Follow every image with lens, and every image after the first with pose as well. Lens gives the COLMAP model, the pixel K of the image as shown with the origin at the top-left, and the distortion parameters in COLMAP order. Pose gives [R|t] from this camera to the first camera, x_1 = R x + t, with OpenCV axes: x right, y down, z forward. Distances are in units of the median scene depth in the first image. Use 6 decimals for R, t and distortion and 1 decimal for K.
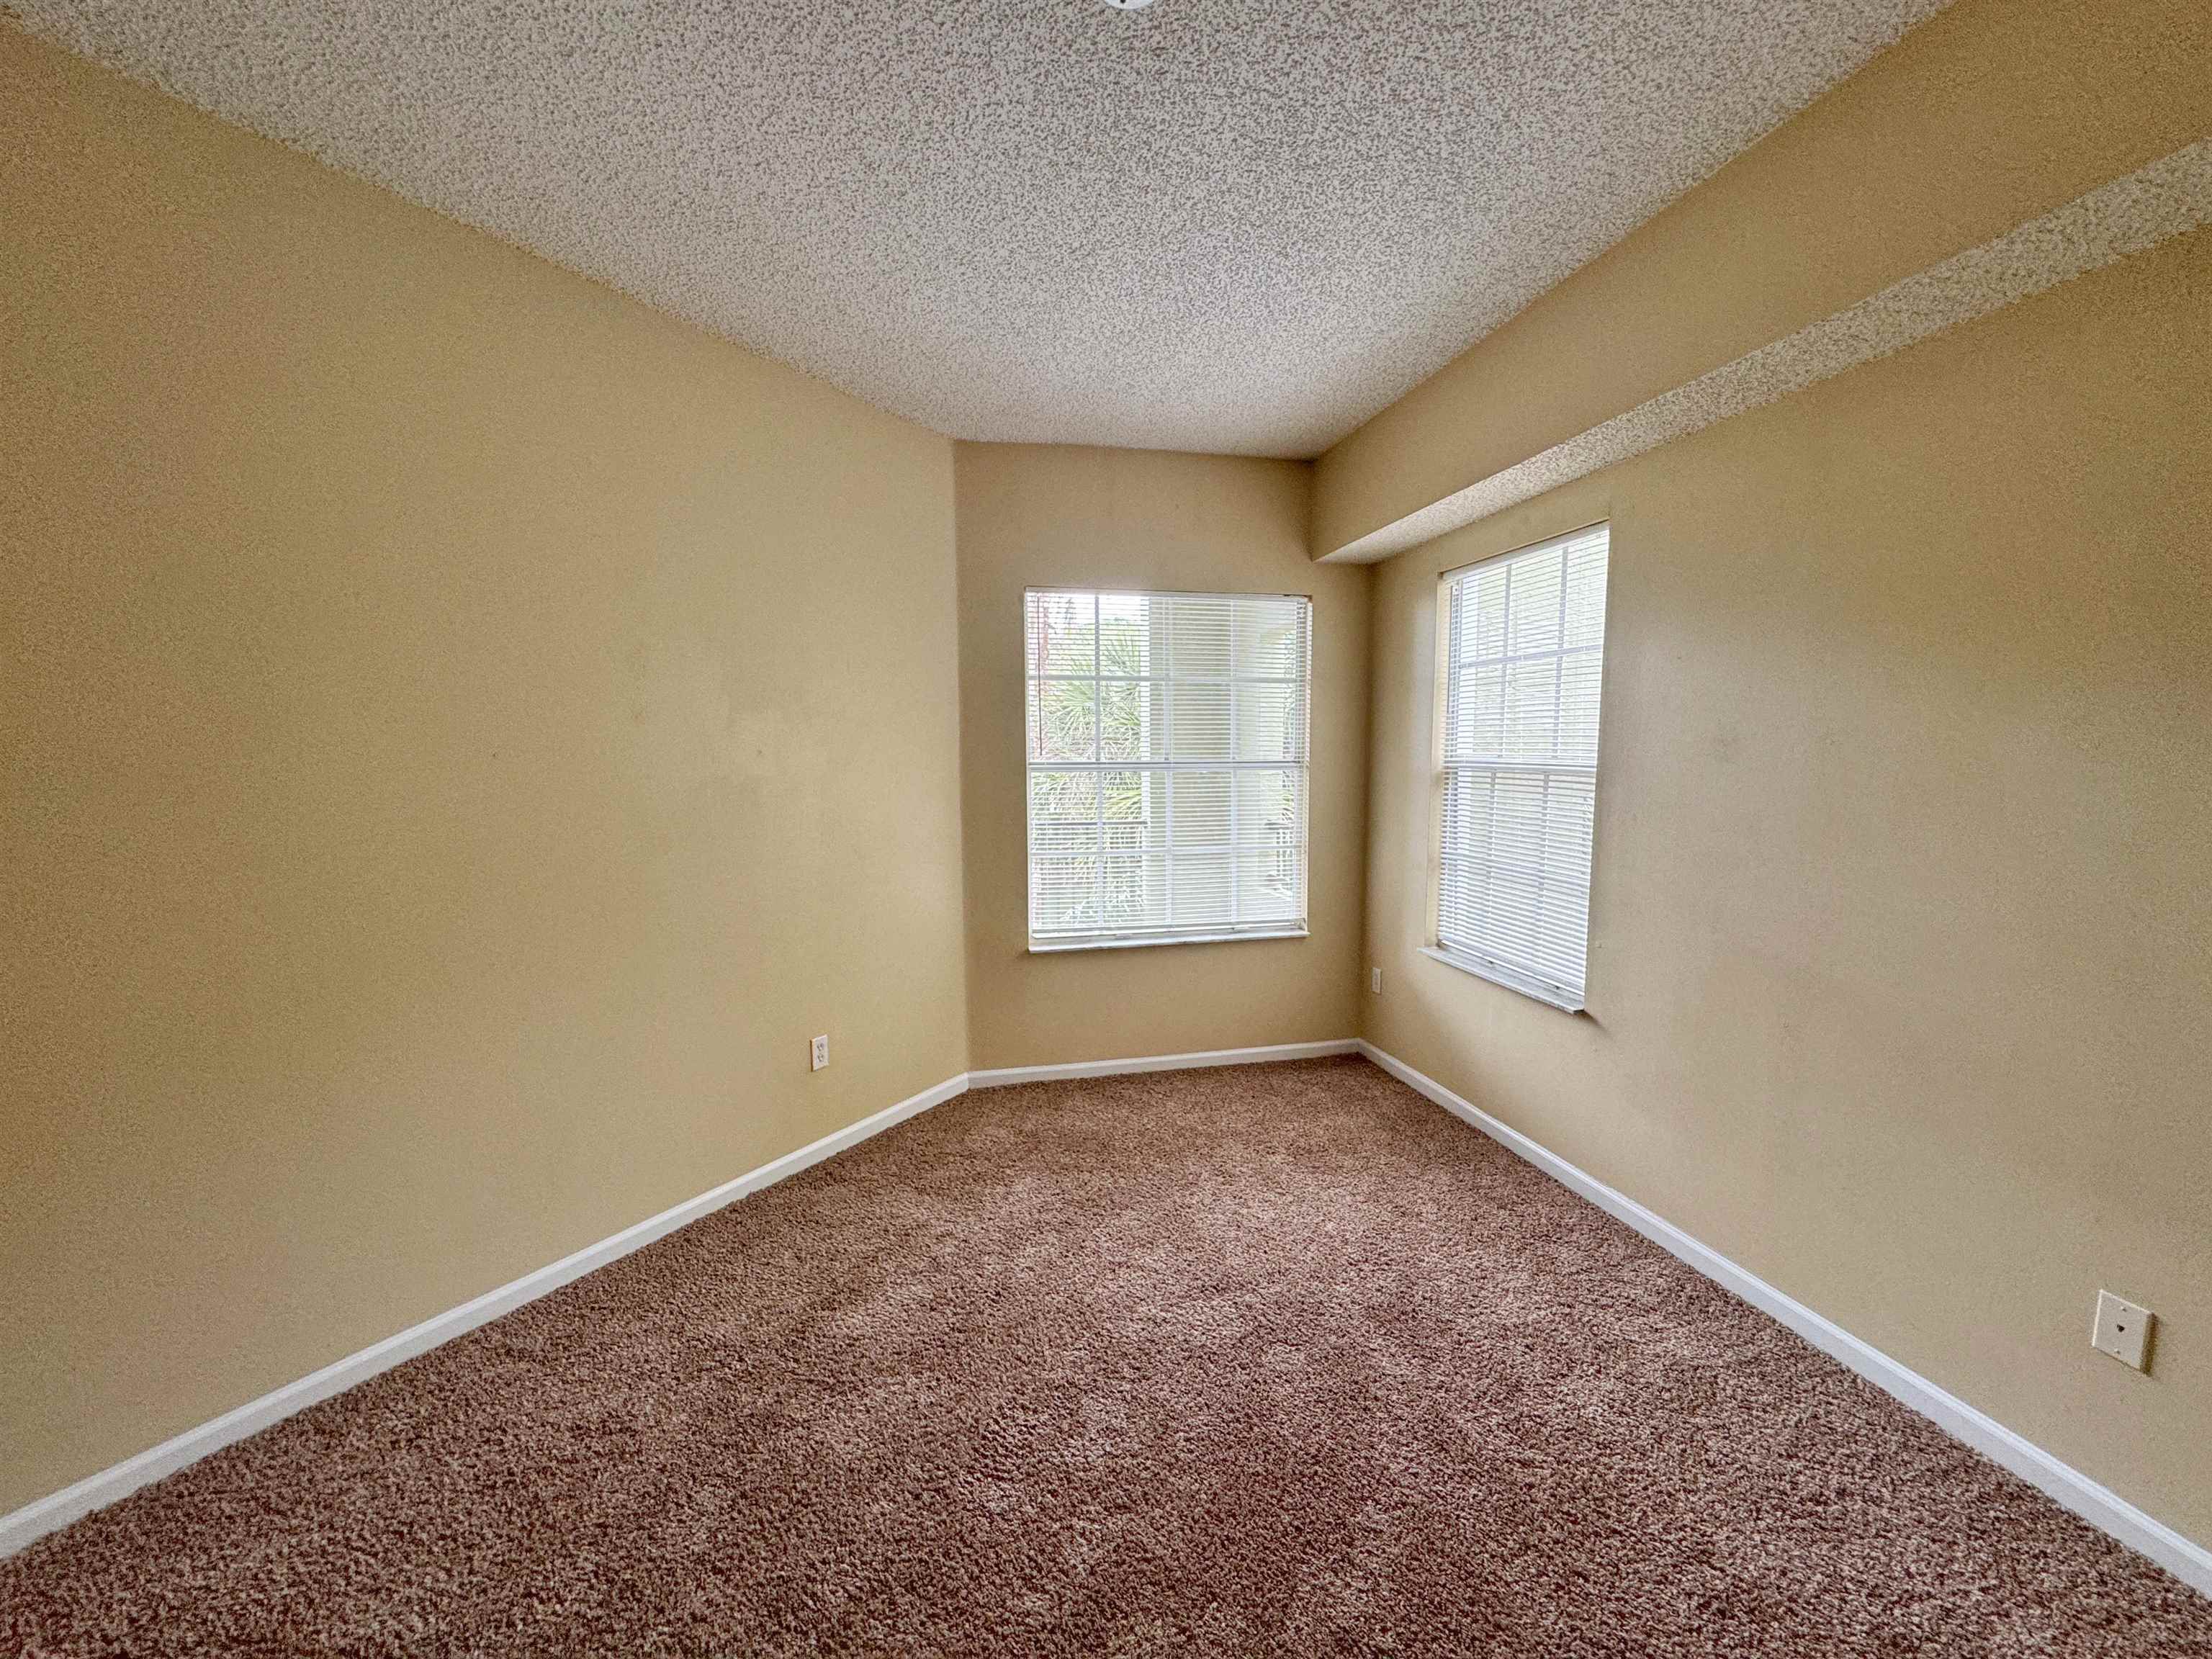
lens RADIAL K [[884.4, 0, 1106.0], [0, 884.4, 829.5], [0, 0, 1]] dist [-0.001748, 0.000211]
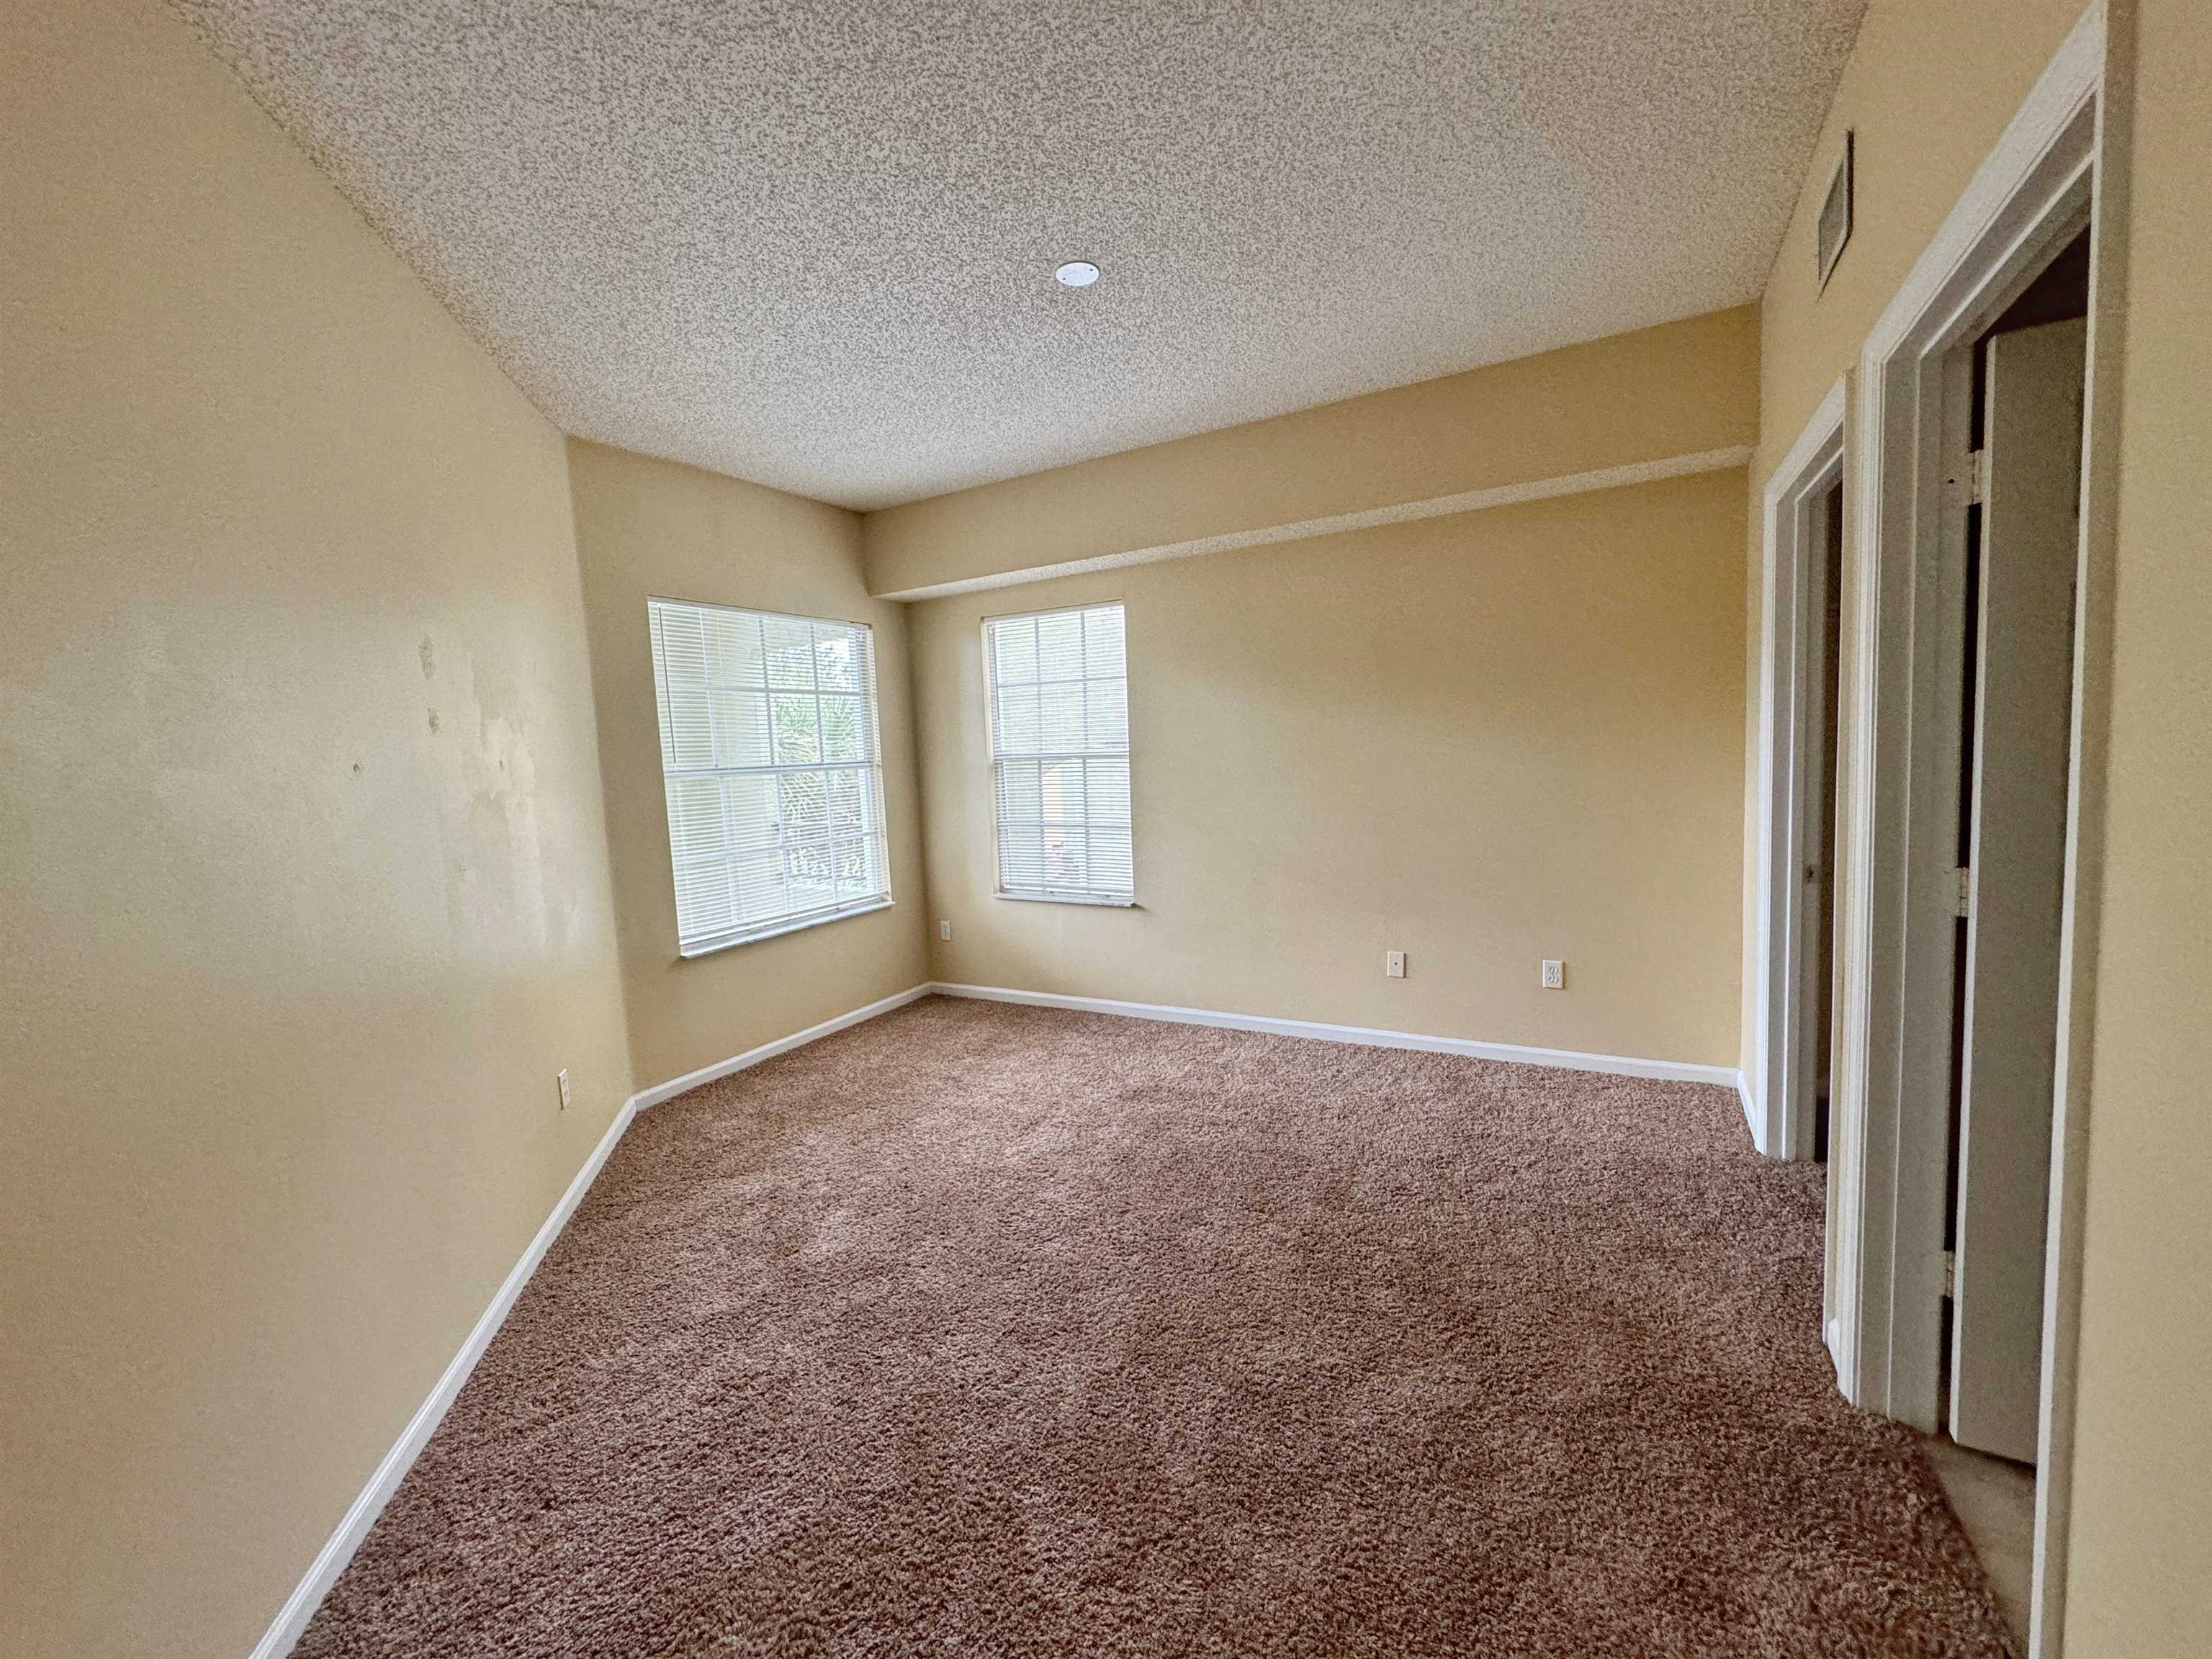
lens RADIAL K [[884.4, 0, 1106.0], [0, 884.4, 829.5], [0, 0, 1]] dist [-0.001748, 0.000211]
pose [[0.671280, -0.092258, 0.735440, -0.517707], [0.105994, 0.993974, 0.027943, 0.016796], [-0.733586, 0.059195, 0.677014, -0.043420]]
